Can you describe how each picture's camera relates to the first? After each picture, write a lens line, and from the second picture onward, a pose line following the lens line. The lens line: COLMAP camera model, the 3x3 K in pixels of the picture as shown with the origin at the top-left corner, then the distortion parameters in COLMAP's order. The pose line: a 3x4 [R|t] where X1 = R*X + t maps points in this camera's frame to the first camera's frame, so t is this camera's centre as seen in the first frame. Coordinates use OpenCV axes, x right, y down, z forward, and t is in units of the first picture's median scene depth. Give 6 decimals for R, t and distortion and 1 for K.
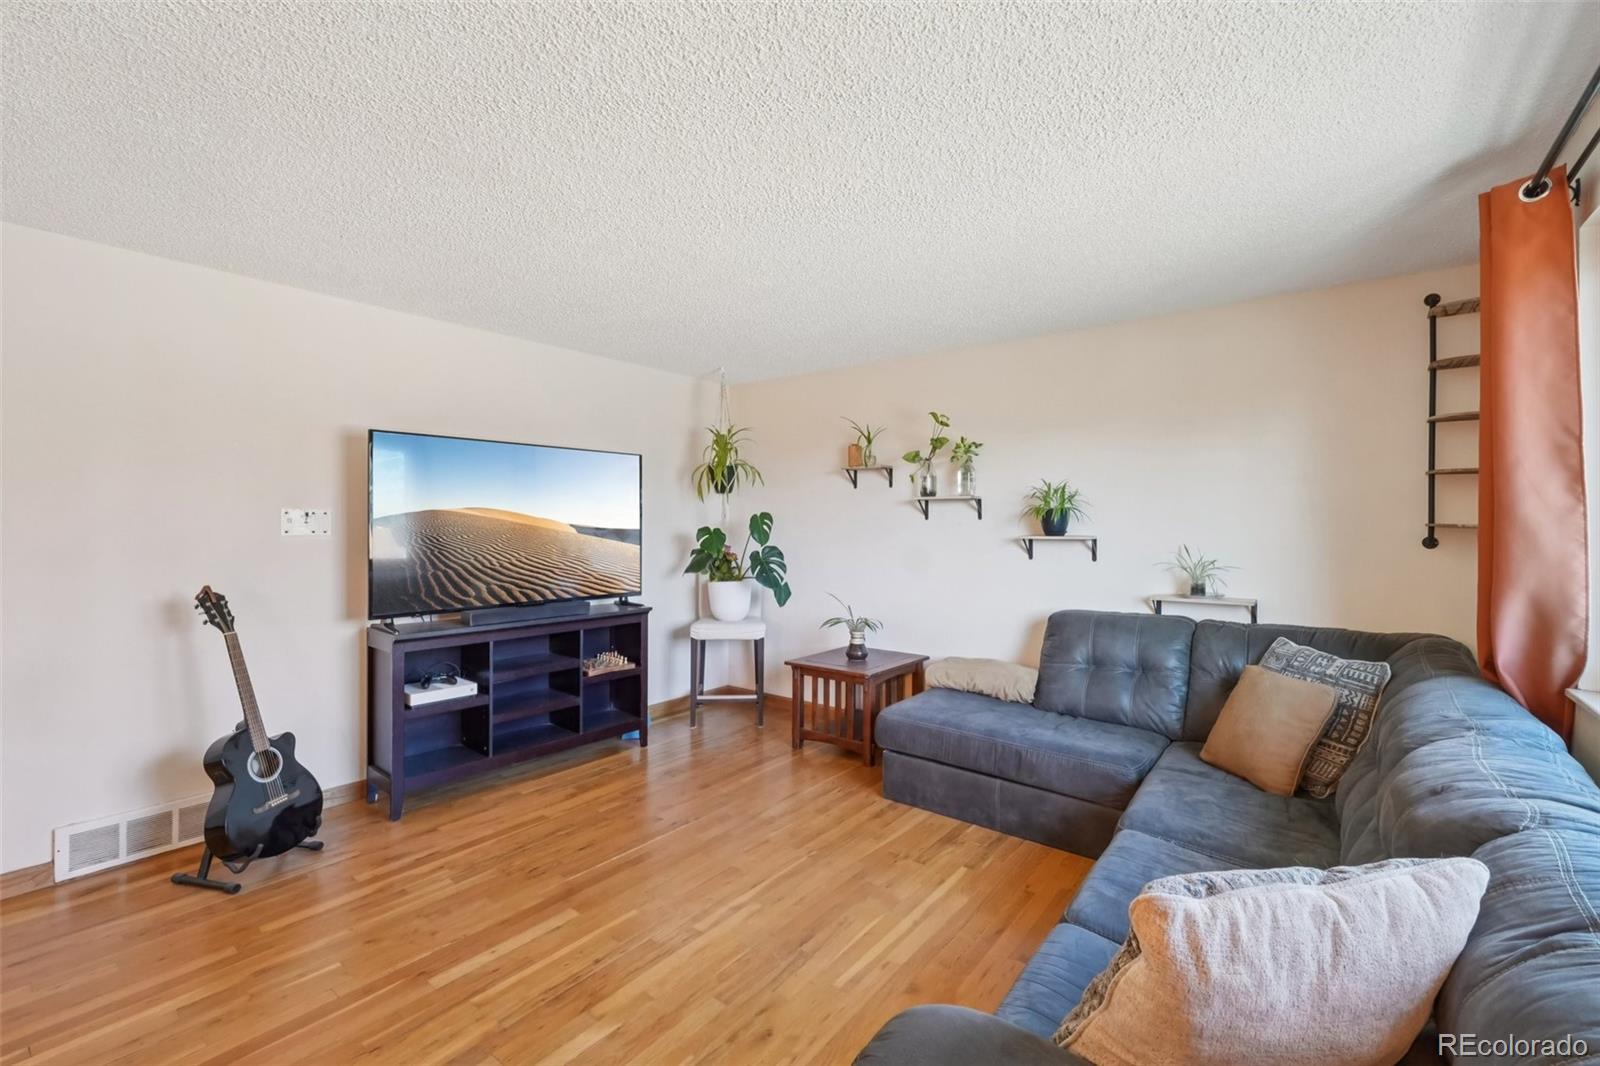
lens RADIAL K [[691.5, 0, 789.4], [0, 691.5, 534.4], [0, 0, 1]] dist [-0.001306, 0.000223]
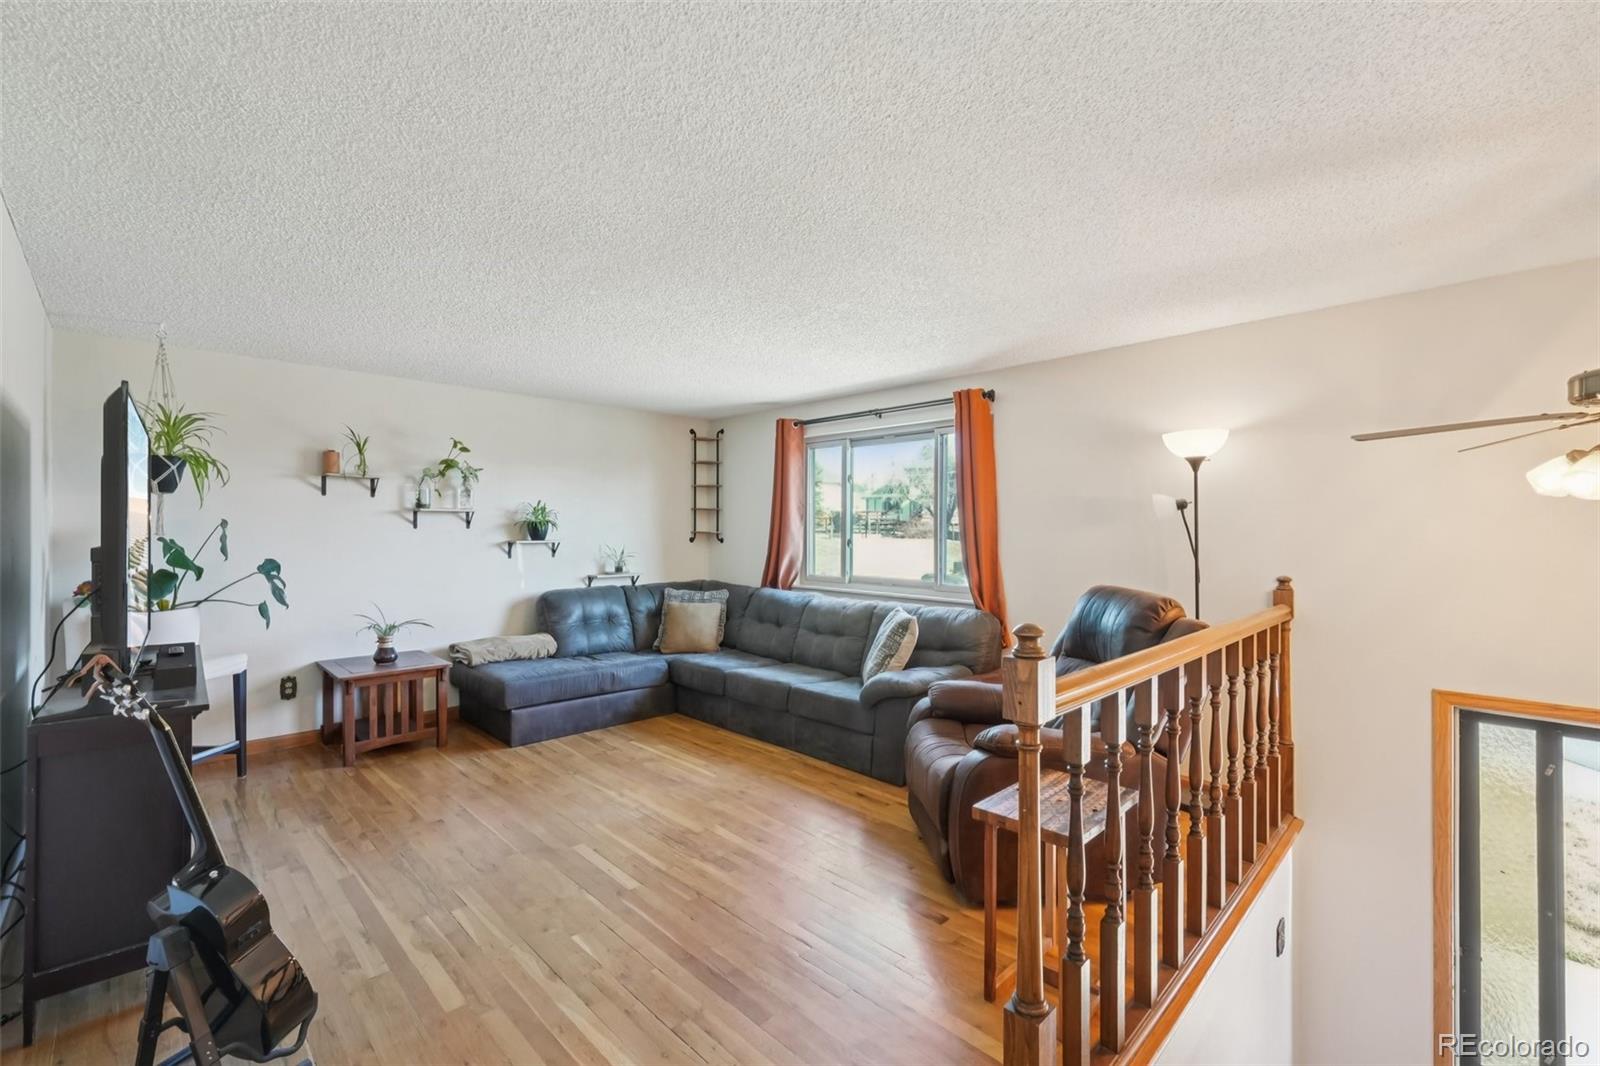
lens RADIAL K [[685.3, 0, 807.1], [0, 685.3, 534.4], [0, 0, 1]] dist [0.001165, 0.000318]
pose [[0.126171, -0.012722, 0.991927, -1.108191], [0.009363, 0.999888, 0.011633, -0.025245], [-0.991964, 0.007819, 0.126276, 0.312135]]
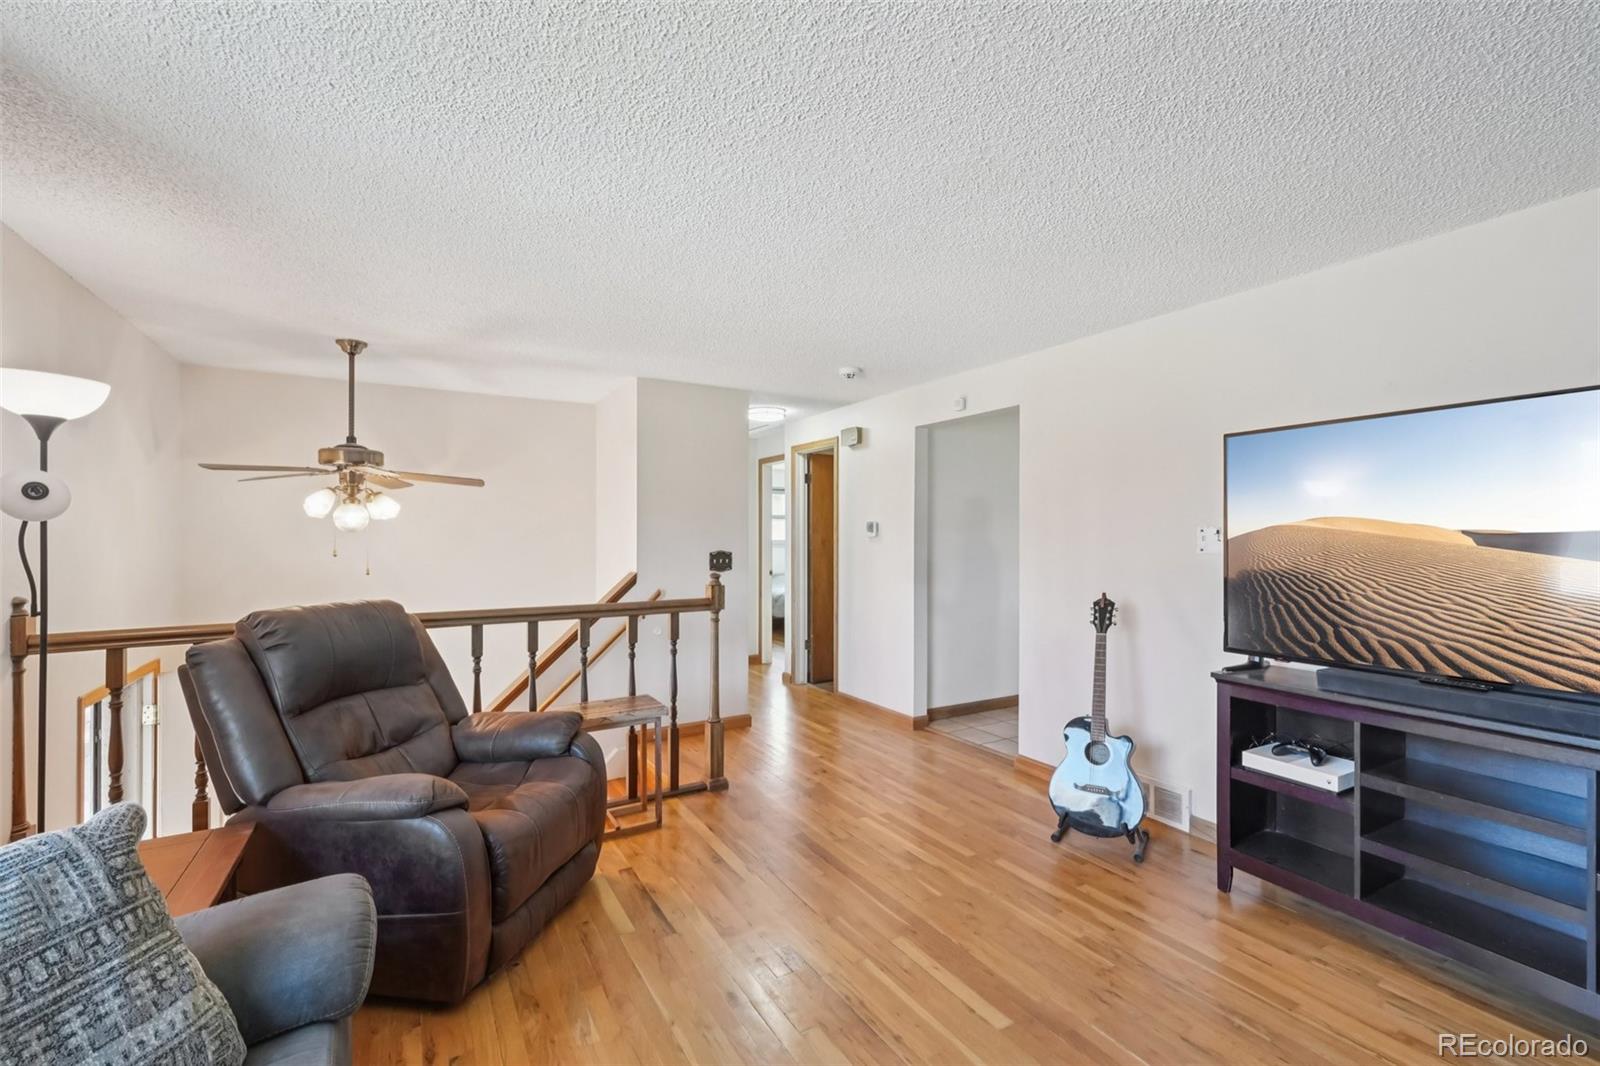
lens RADIAL K [[685.3, 0, 807.1], [0, 685.3, 534.4], [0, 0, 1]] dist [0.001165, 0.000318]
pose [[-0.370062, -0.011763, -0.928933, 0.384720], [-0.010856, 0.999906, -0.008337, -0.010514], [0.928944, 0.006999, -0.370155, 0.797748]]
